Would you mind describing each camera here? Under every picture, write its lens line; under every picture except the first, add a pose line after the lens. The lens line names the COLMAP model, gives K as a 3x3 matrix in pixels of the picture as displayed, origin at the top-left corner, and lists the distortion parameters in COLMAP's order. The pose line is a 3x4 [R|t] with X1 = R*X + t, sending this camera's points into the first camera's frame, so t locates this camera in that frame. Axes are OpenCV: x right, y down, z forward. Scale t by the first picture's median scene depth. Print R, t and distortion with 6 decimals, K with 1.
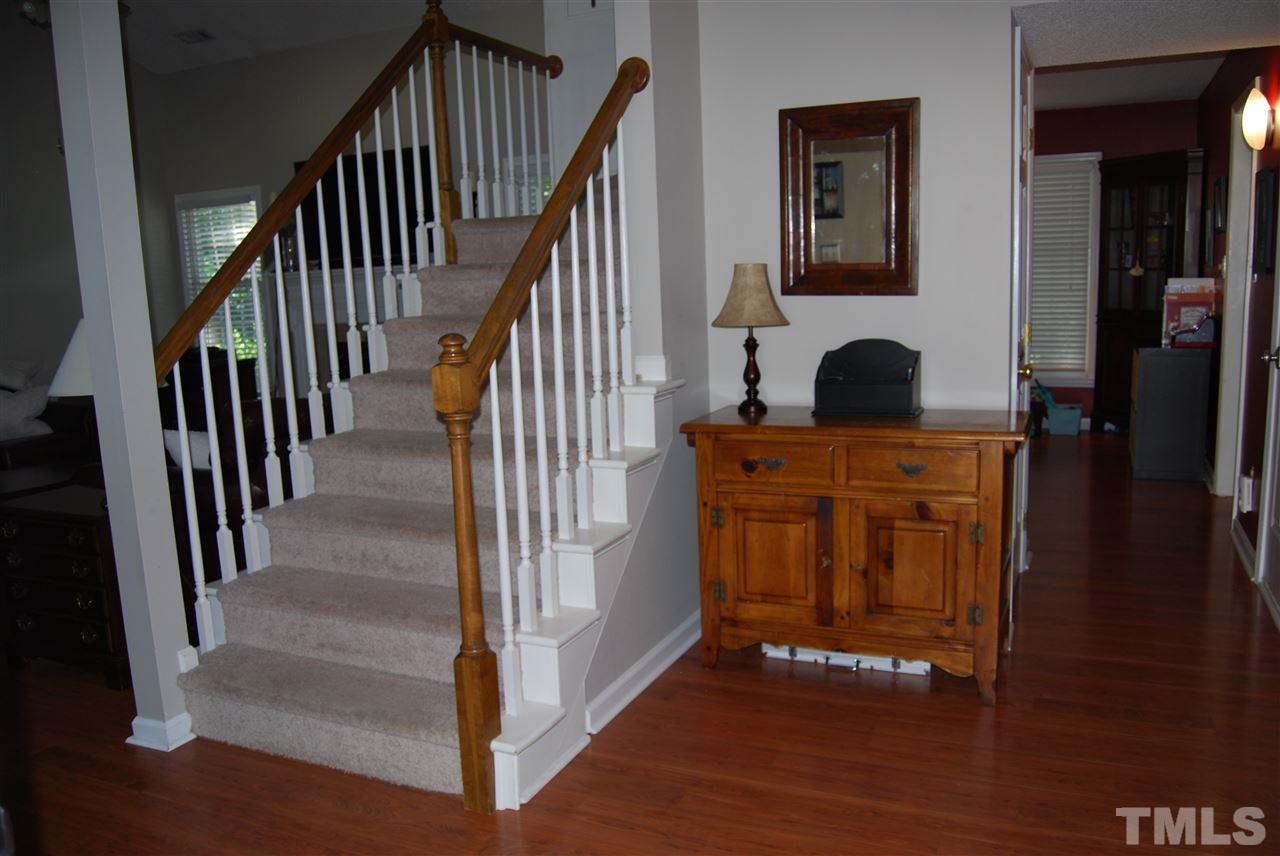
lens RADIAL K [[1007.6, 0, 640.9], [0, 1007.6, 428.2], [0, 0, 1]] dist [-0.092326, 0.035604]
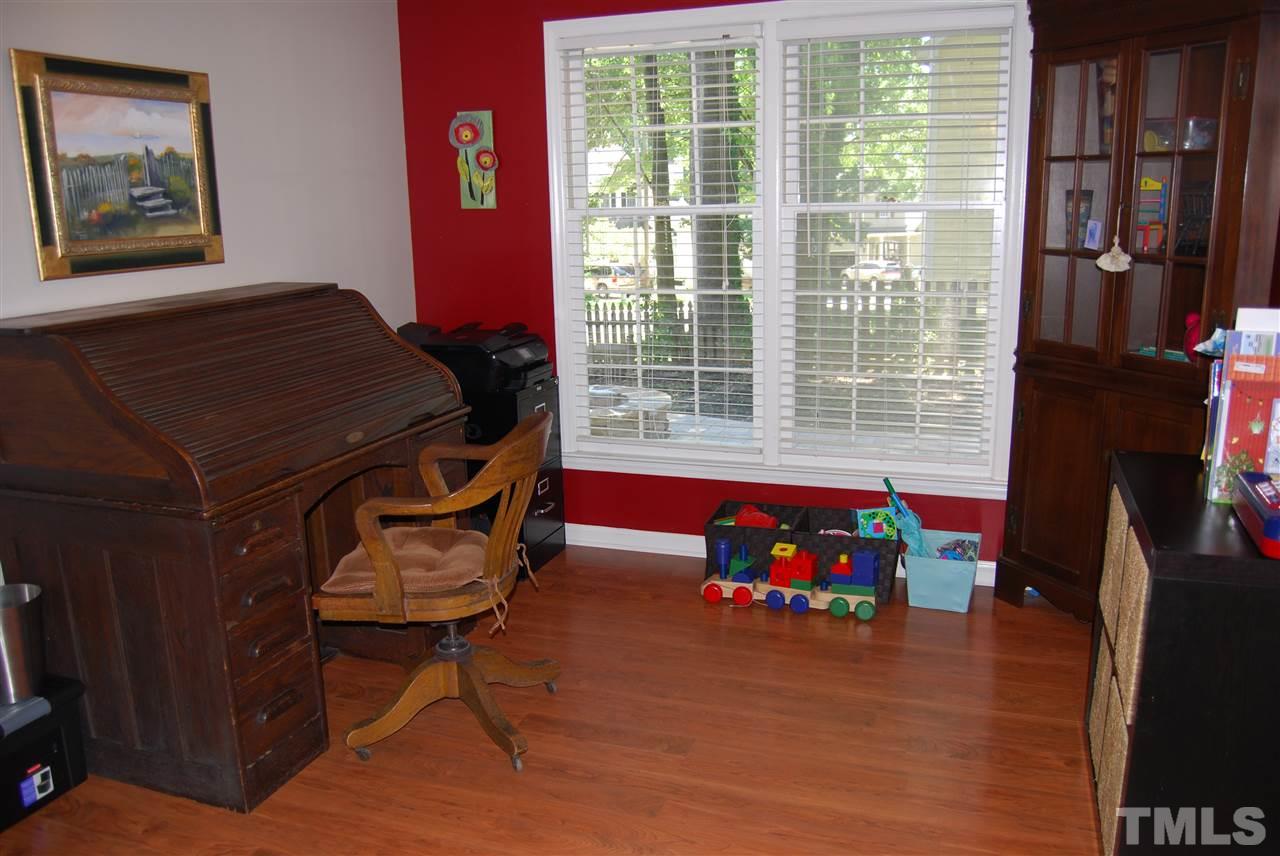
lens RADIAL K [[1007.6, 0, 639.9], [0, 1007.6, 428.6], [0, 0, 1]] dist [-0.092326, 0.035604]
pose [[0.998143, 0.010833, 0.059938, 0.274985], [-0.013586, 0.998862, 0.045715, -0.102499], [-0.059374, -0.046444, 0.997155, 0.582072]]
